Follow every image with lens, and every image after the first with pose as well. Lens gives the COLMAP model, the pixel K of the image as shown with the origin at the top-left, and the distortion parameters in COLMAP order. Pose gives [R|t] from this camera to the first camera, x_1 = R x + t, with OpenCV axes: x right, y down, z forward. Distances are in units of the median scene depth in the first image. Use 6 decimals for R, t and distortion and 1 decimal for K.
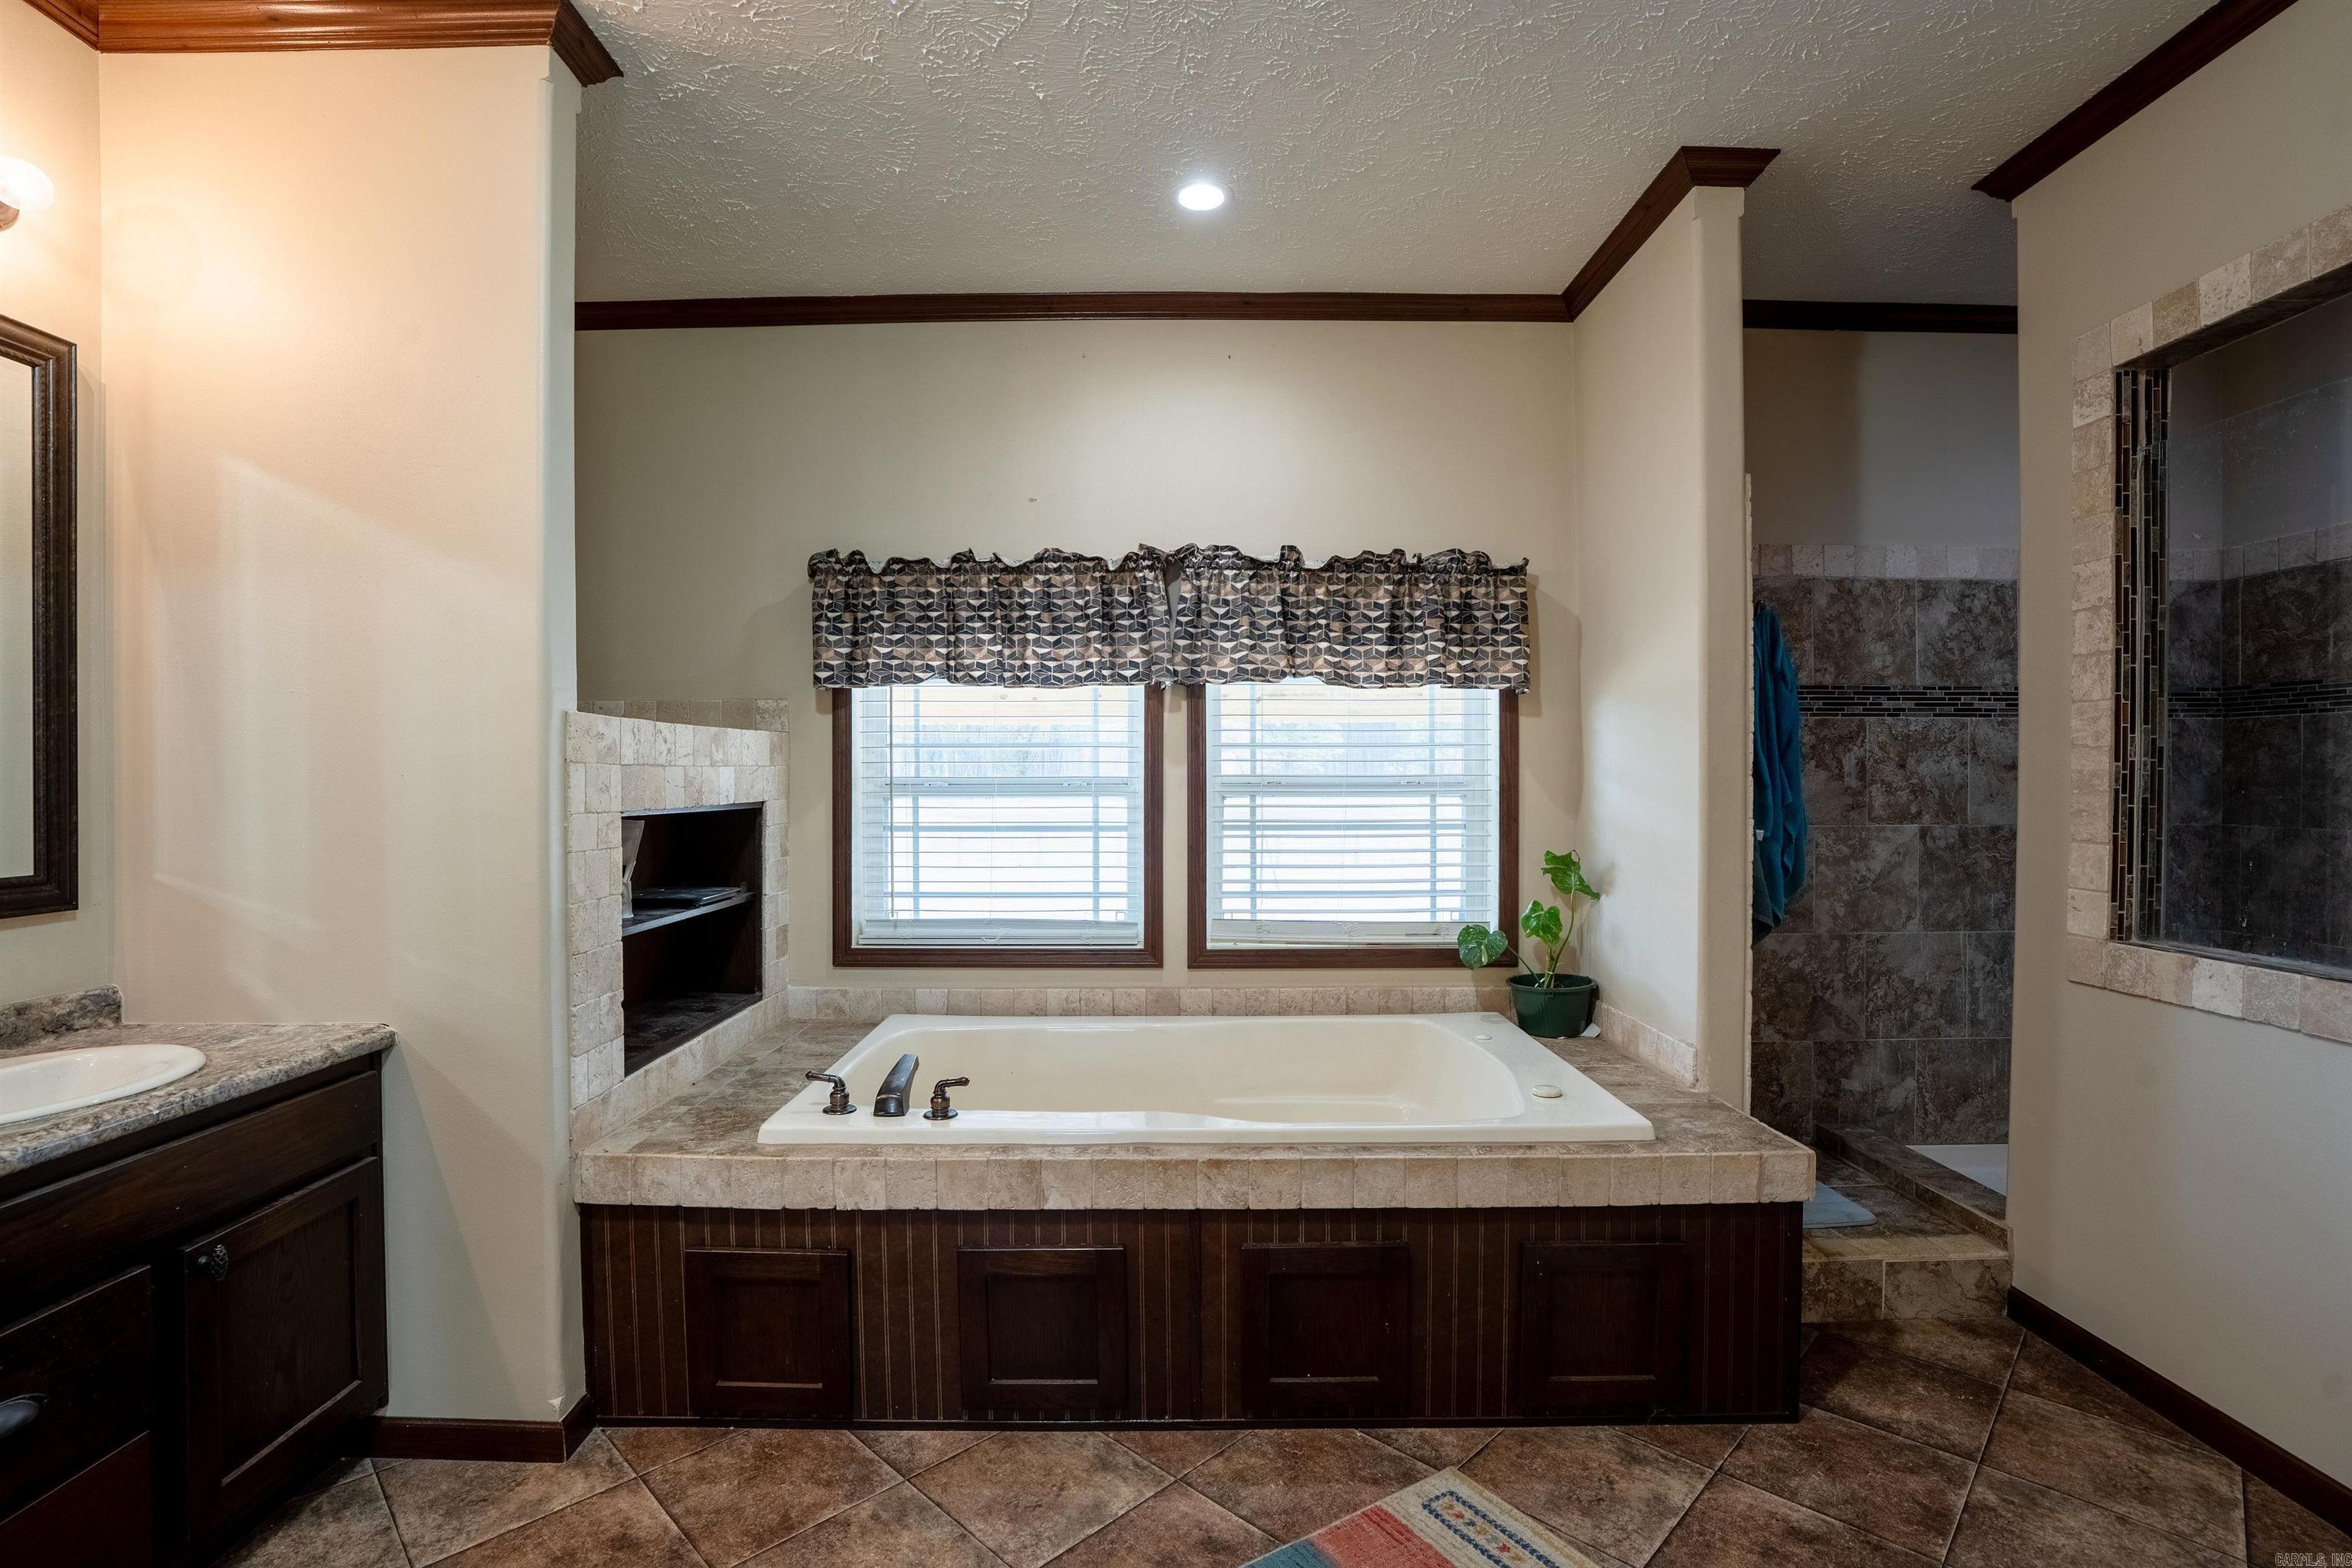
lens RADIAL K [[1086.2, 0, 1176.0], [0, 1086.2, 784.0], [0, 0, 1]] dist [-0.070601, 0.028766]
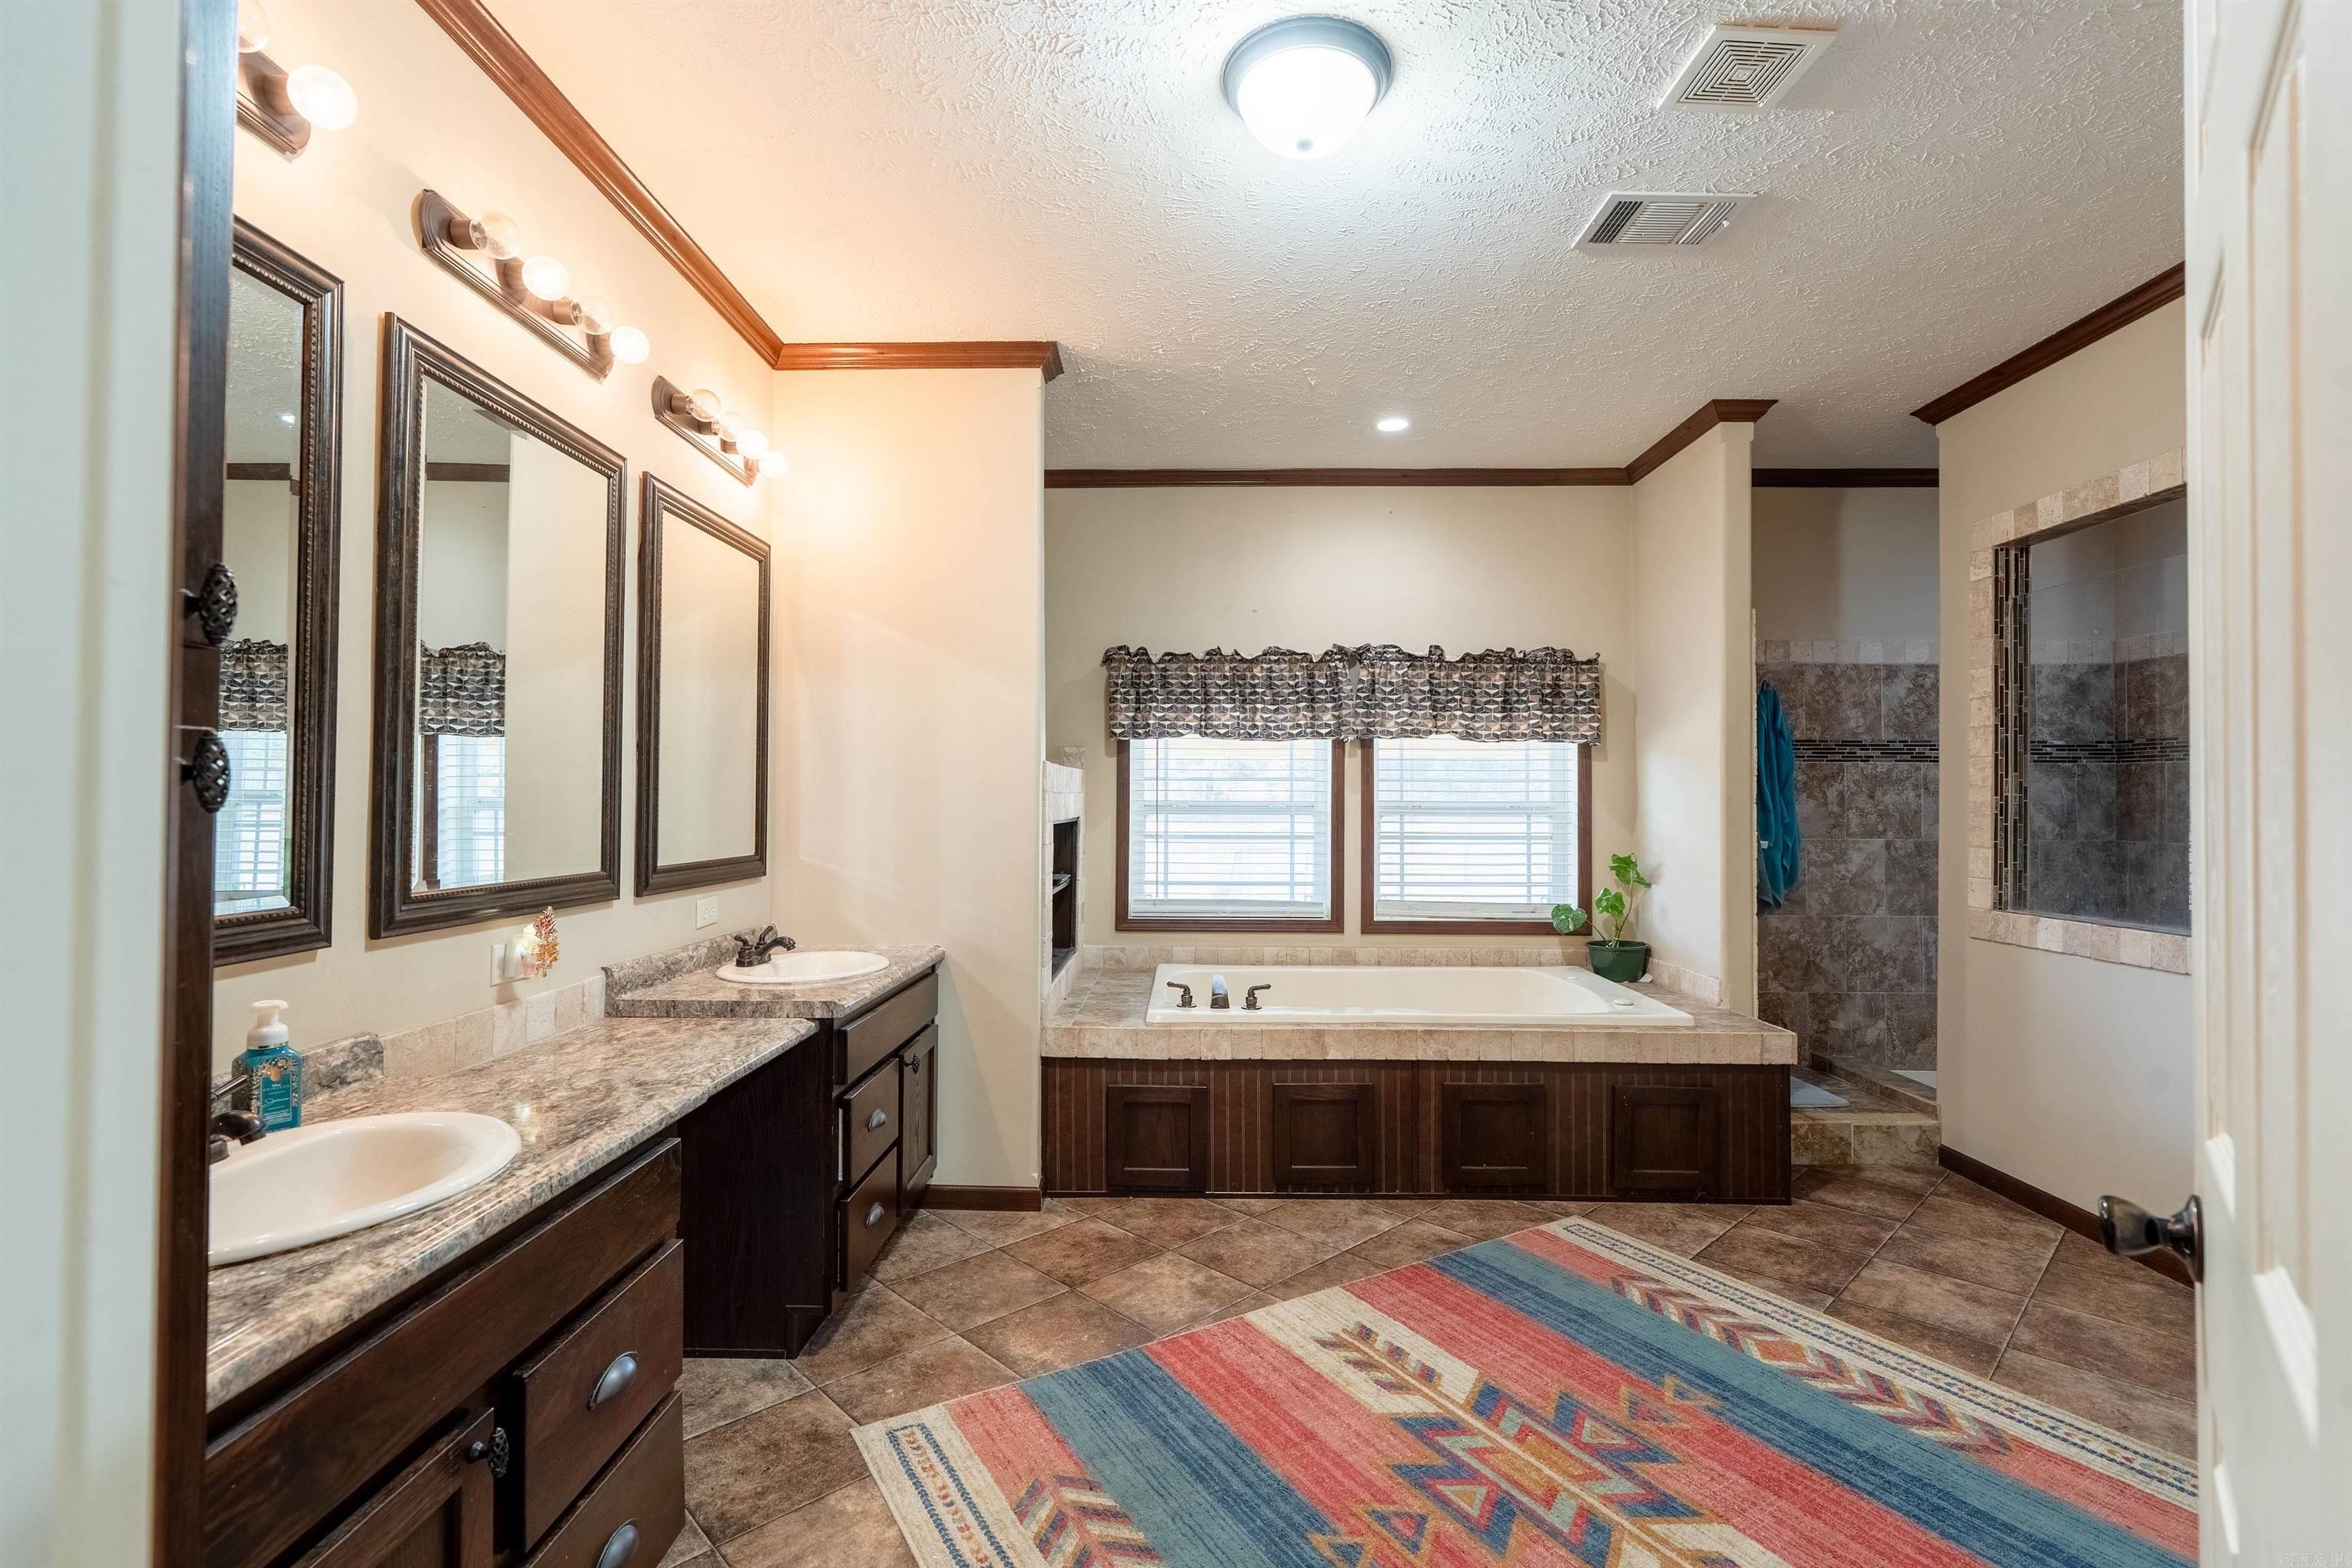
lens RADIAL K [[1070.3, 0, 1176.0], [0, 1070.3, 784.0], [0, 0, 1]] dist [0.001397, 0.000567]
pose [[0.999808, 0.005767, -0.018724, -0.219305], [-0.006172, 0.999747, -0.021637, 0.002309], [0.018594, 0.021748, 0.999591, -0.458505]]
